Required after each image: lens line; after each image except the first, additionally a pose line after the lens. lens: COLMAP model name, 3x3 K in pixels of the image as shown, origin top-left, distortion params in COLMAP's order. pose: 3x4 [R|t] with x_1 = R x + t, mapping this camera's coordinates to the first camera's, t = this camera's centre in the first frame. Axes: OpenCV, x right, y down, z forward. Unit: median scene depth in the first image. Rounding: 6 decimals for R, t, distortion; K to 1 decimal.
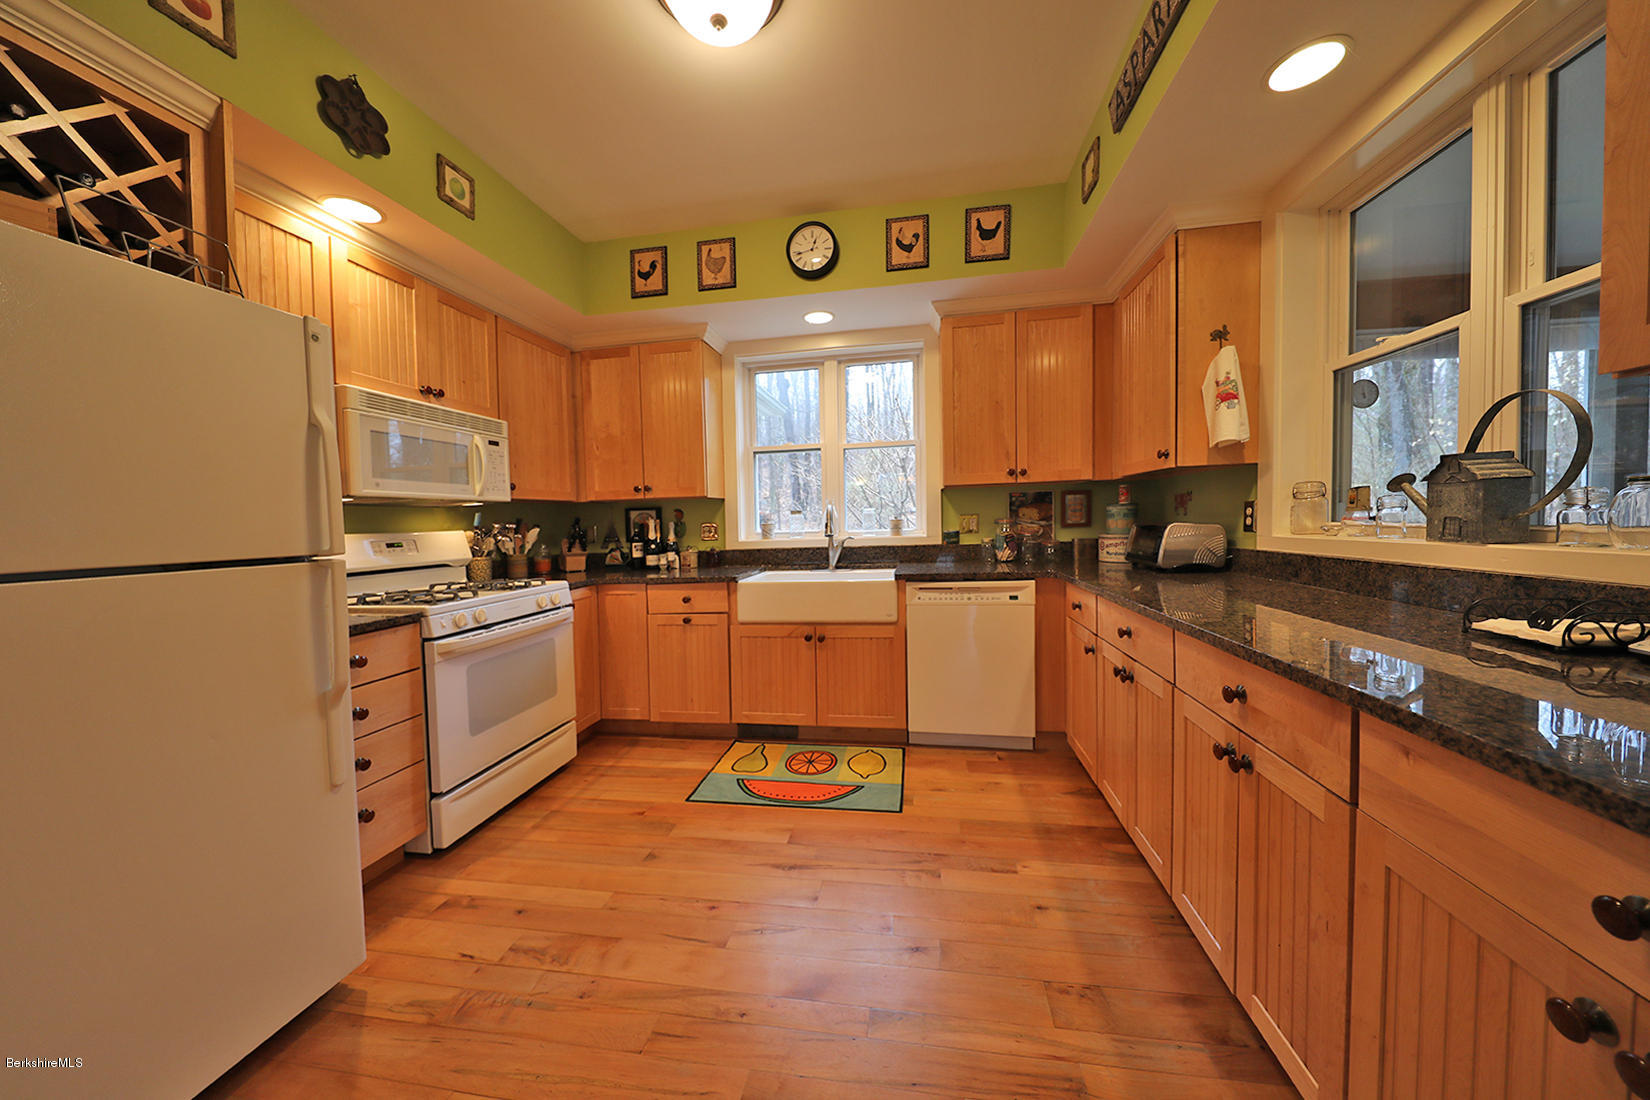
lens RADIAL K [[539.0, 0, 828.3], [0, 539.0, 542.6], [0, 0, 1]] dist [-0.002606, -0.002587]
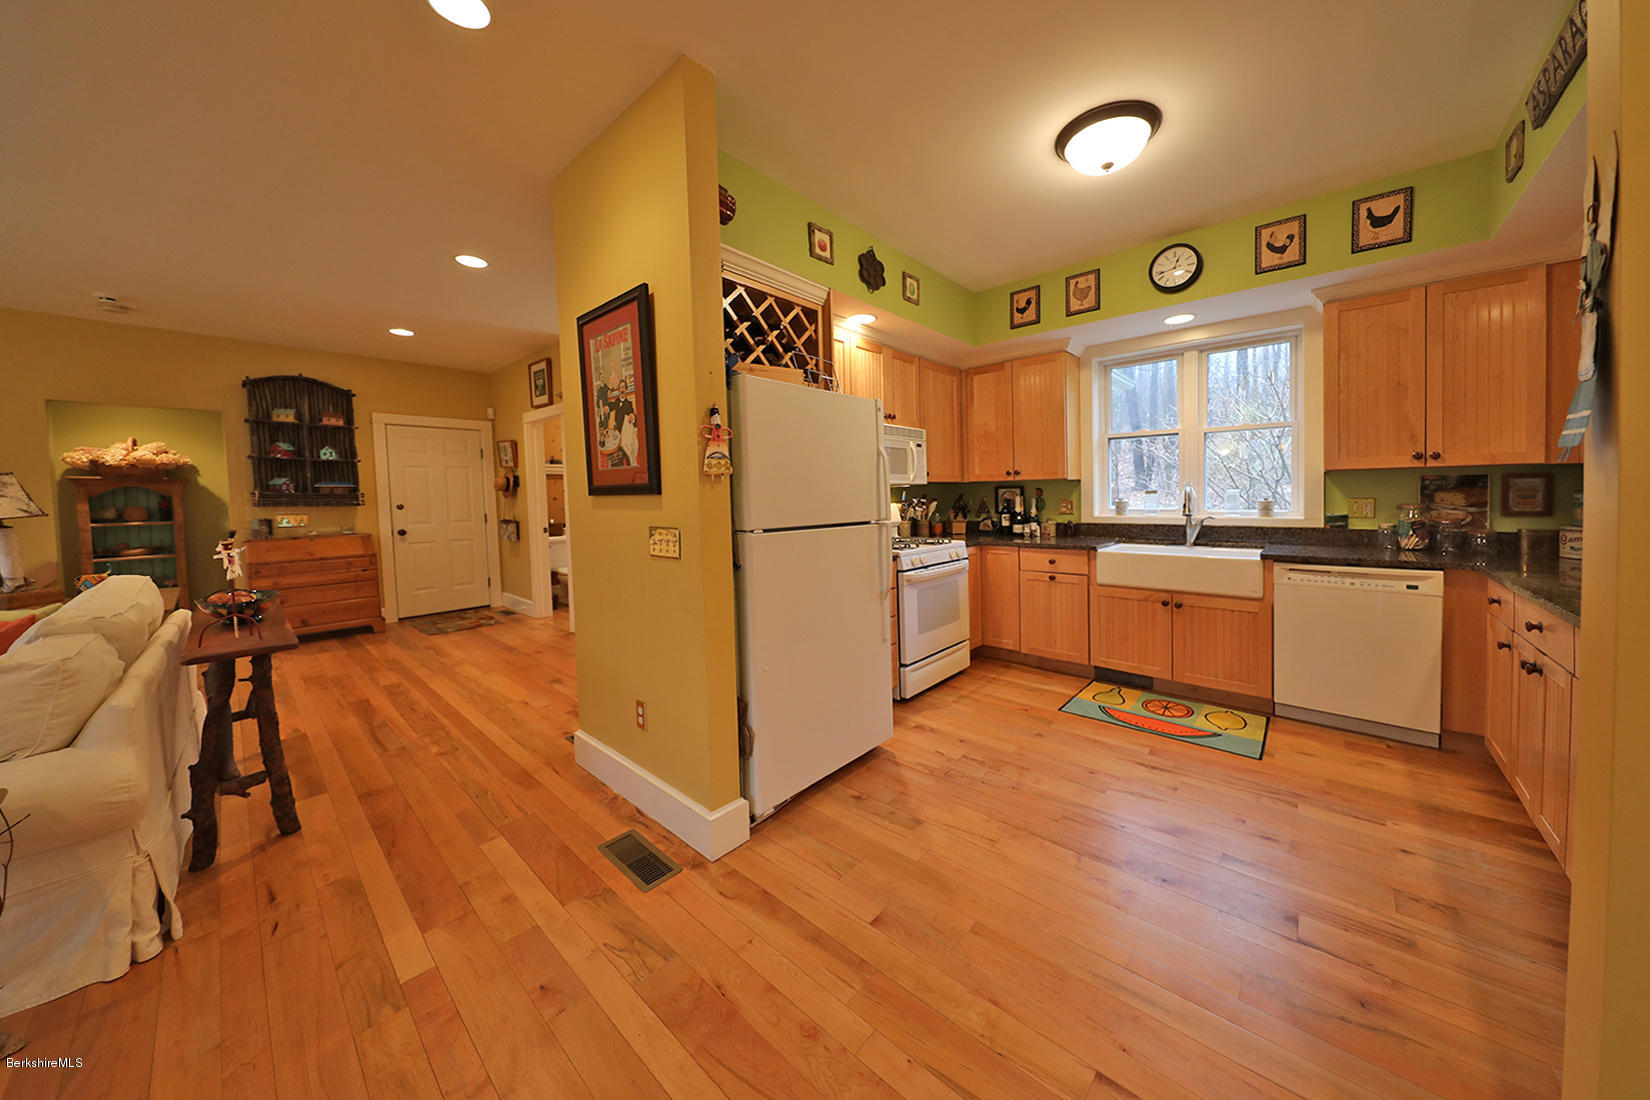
lens RADIAL K [[539.0, 0, 827.3], [0, 539.0, 492.2], [0, 0, 1]] dist [-0.002606, -0.002587]
pose [[0.838017, 0.014837, -0.545443, -0.019939], [-0.030624, 0.999334, -0.019867, -0.018662], [0.544785, 0.033353, 0.837912, -0.407641]]
